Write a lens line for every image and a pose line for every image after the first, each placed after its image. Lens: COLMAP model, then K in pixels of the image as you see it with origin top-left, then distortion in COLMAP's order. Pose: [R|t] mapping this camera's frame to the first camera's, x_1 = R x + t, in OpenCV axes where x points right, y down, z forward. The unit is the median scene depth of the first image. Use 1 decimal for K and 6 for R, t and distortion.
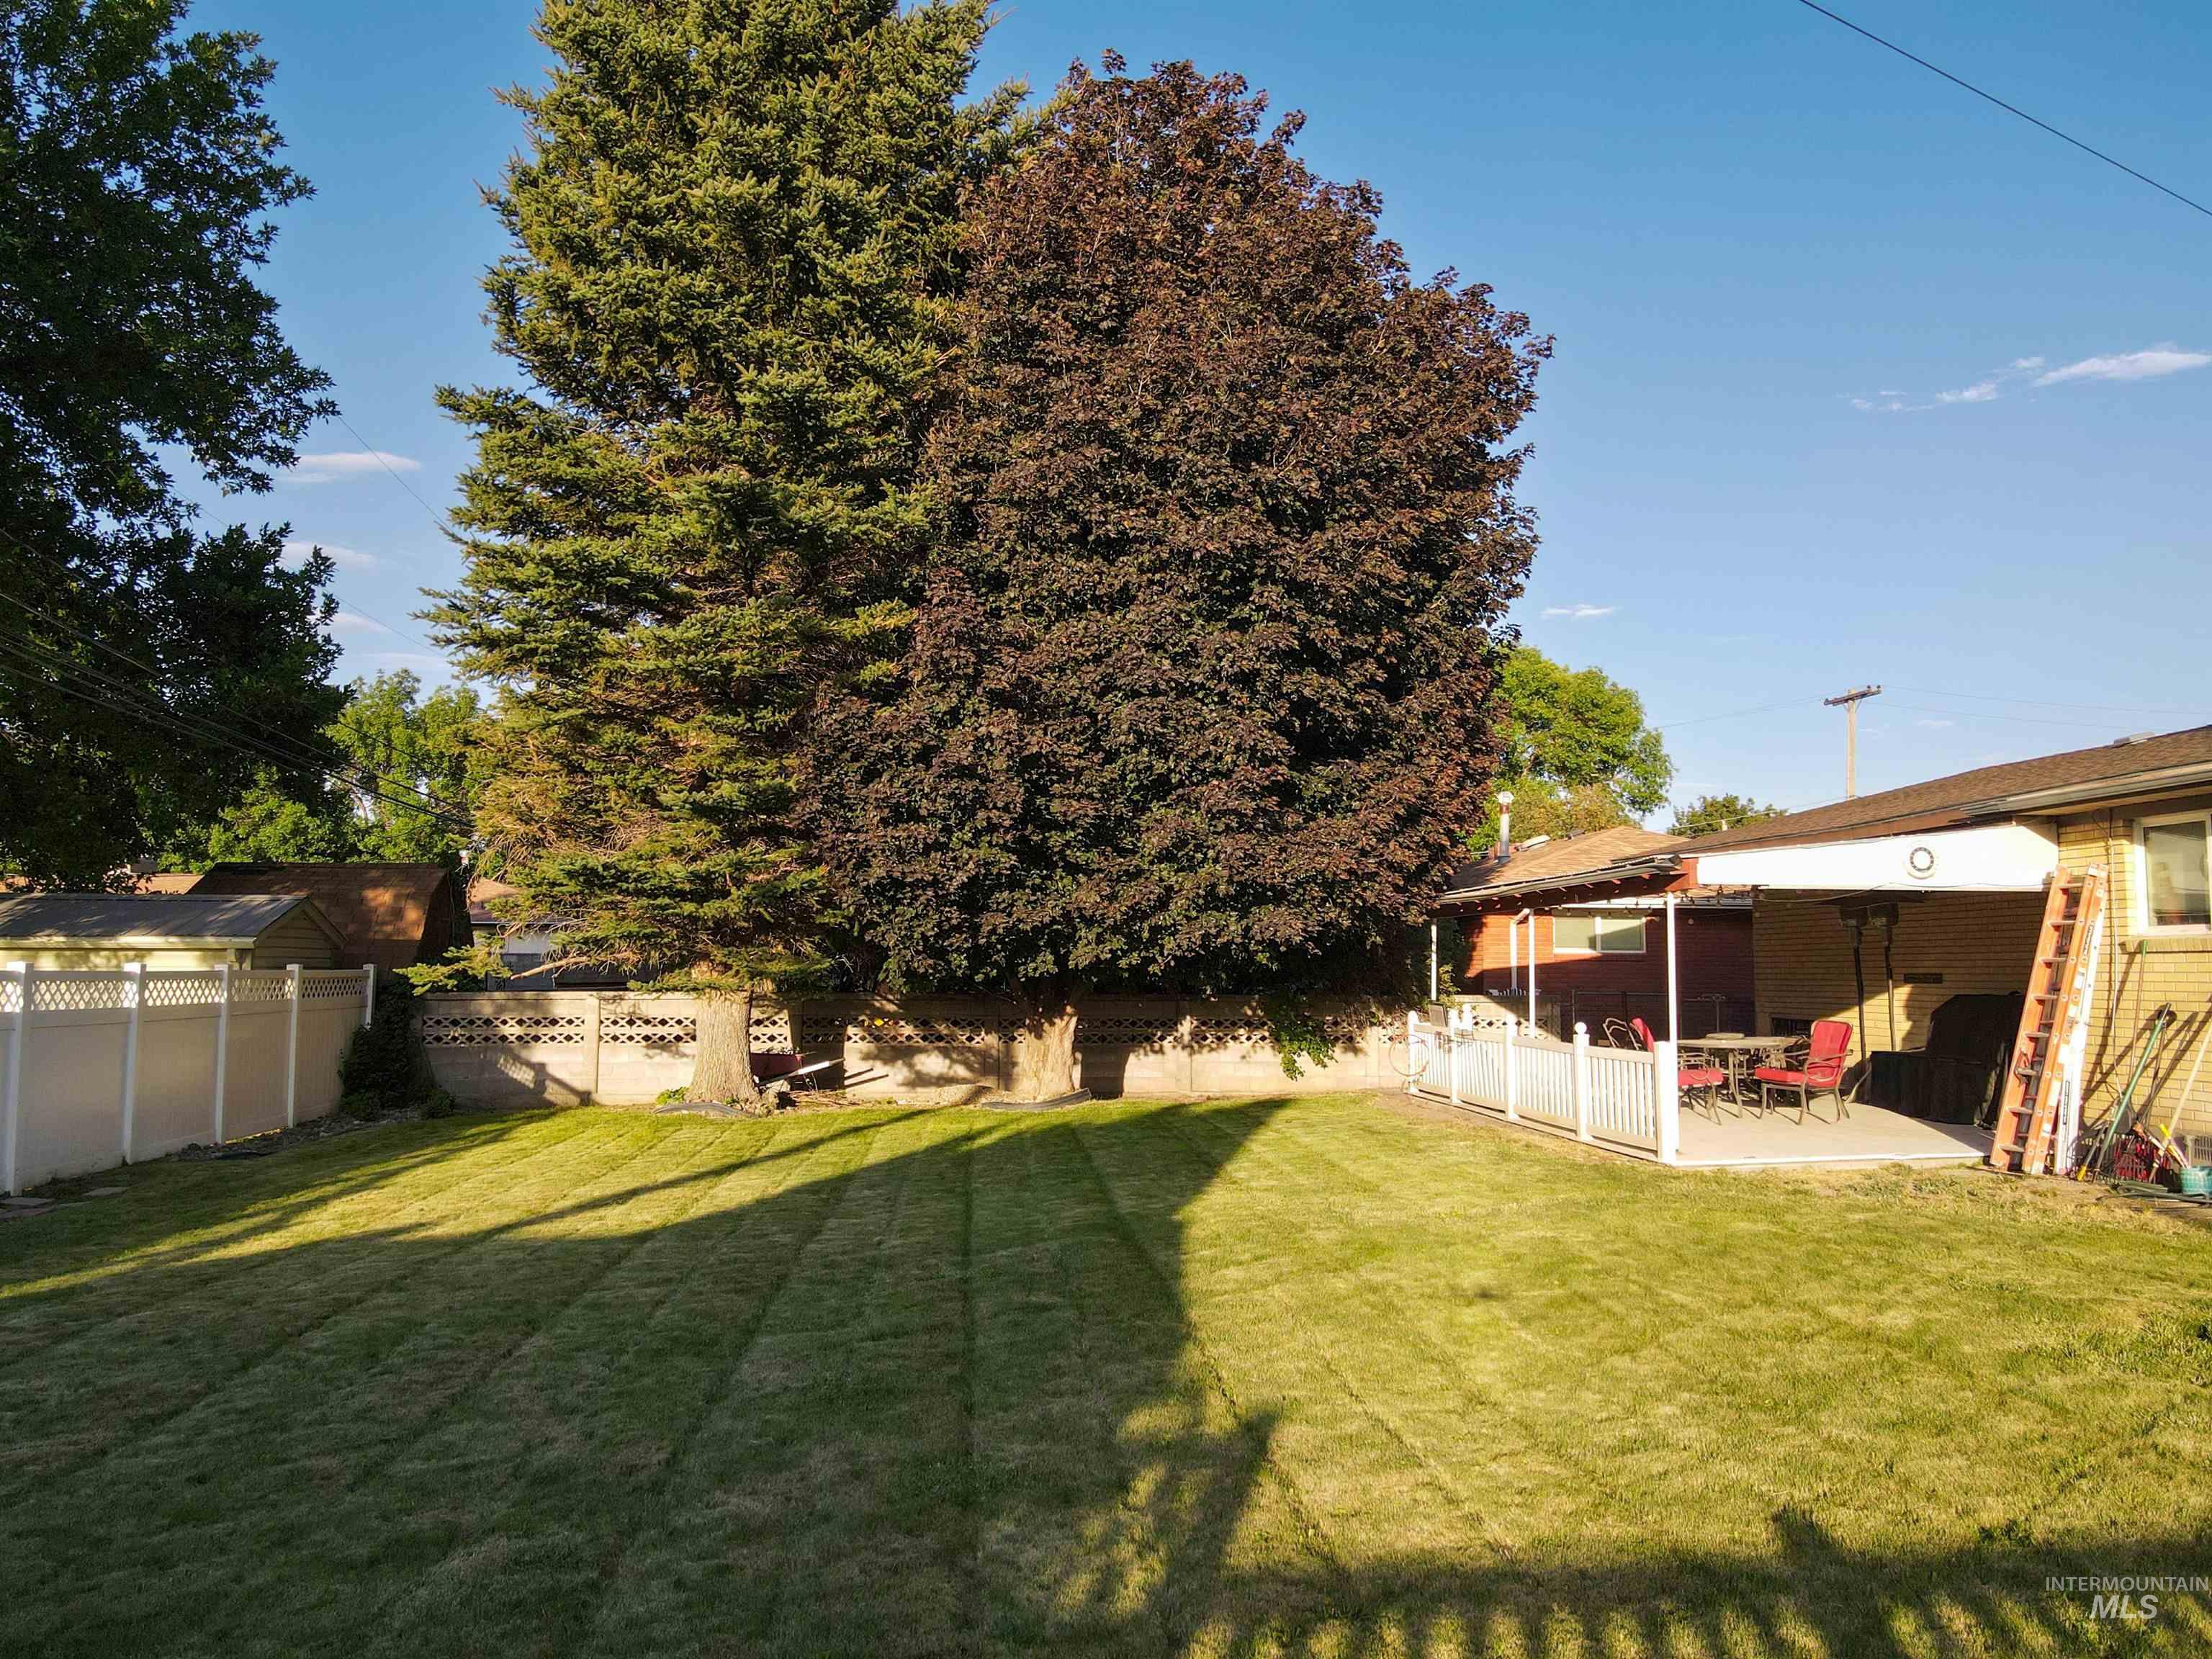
lens RADIAL K [[1565.2, 0, 1106.0], [0, 1565.2, 829.5], [0, 0, 1]] dist [-0.001701, -0.001610]
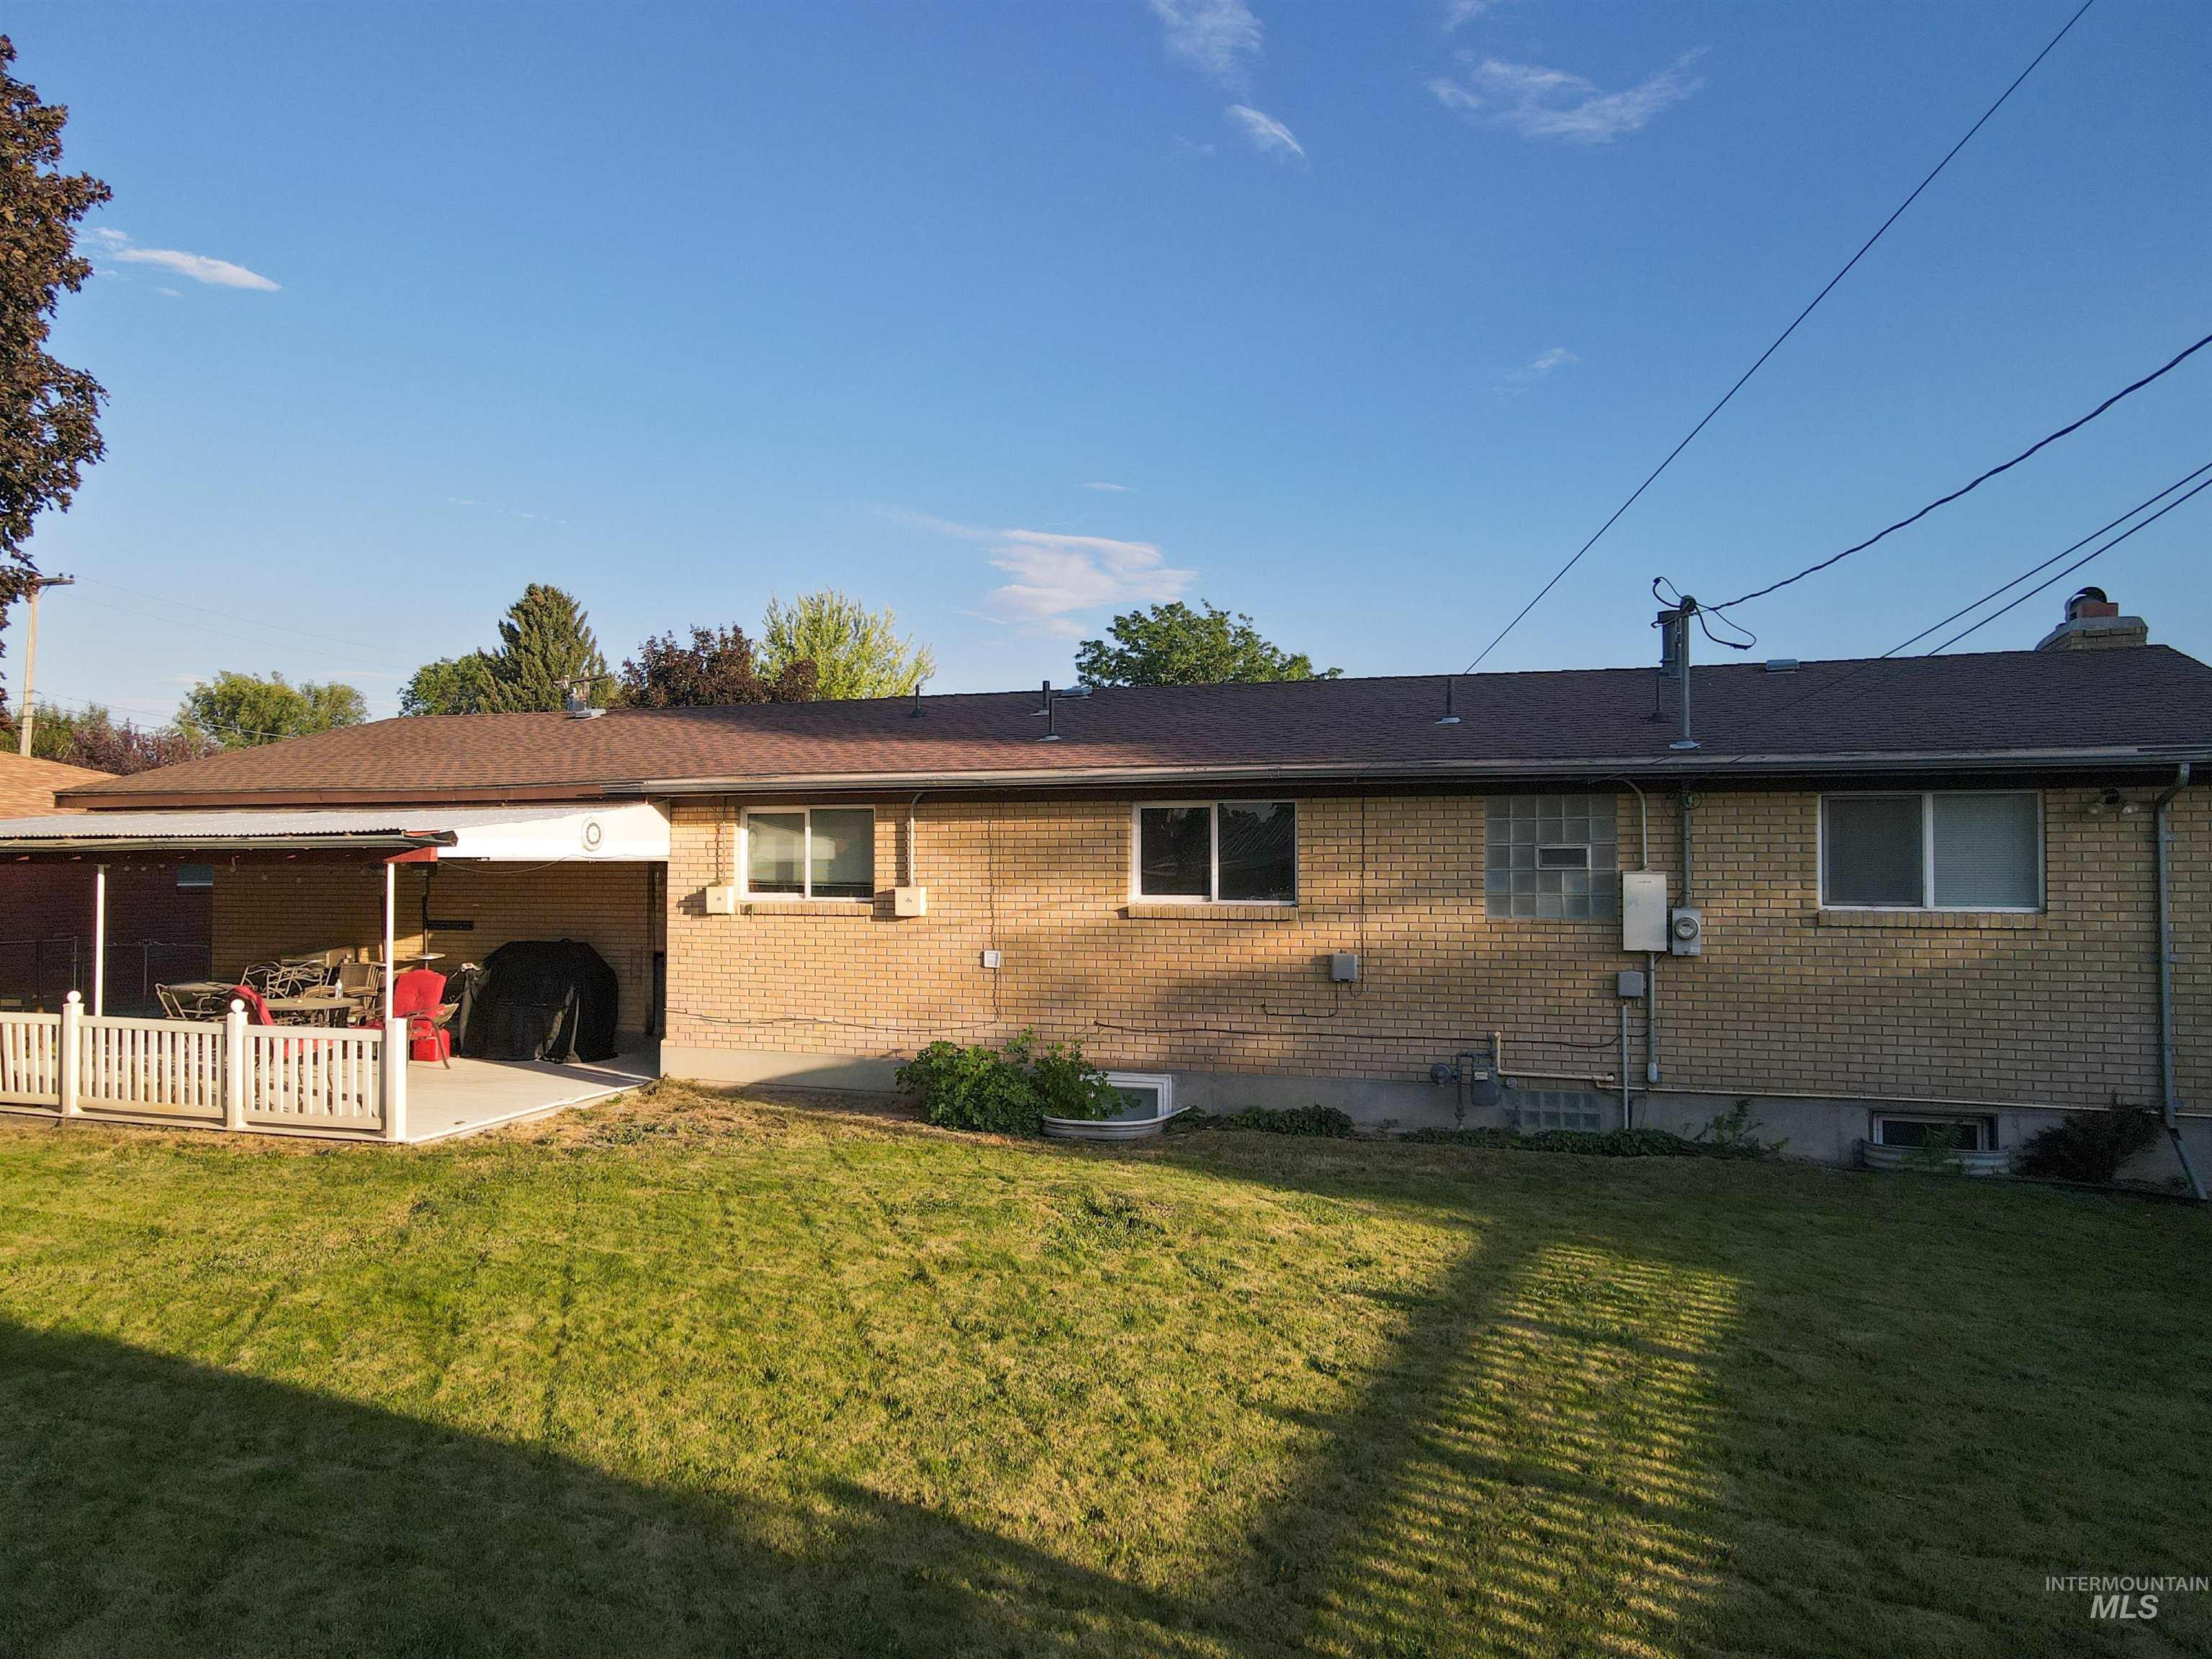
lens RADIAL K [[1565.2, 0, 1106.0], [0, 1565.2, 829.5], [0, 0, 1]] dist [-0.001701, -0.001610]
pose [[0.448342, 0.016695, 0.893706, -0.719294], [-0.077375, 0.996797, 0.020196, -0.080354], [-0.890507, -0.078205, 0.448198, 0.404332]]
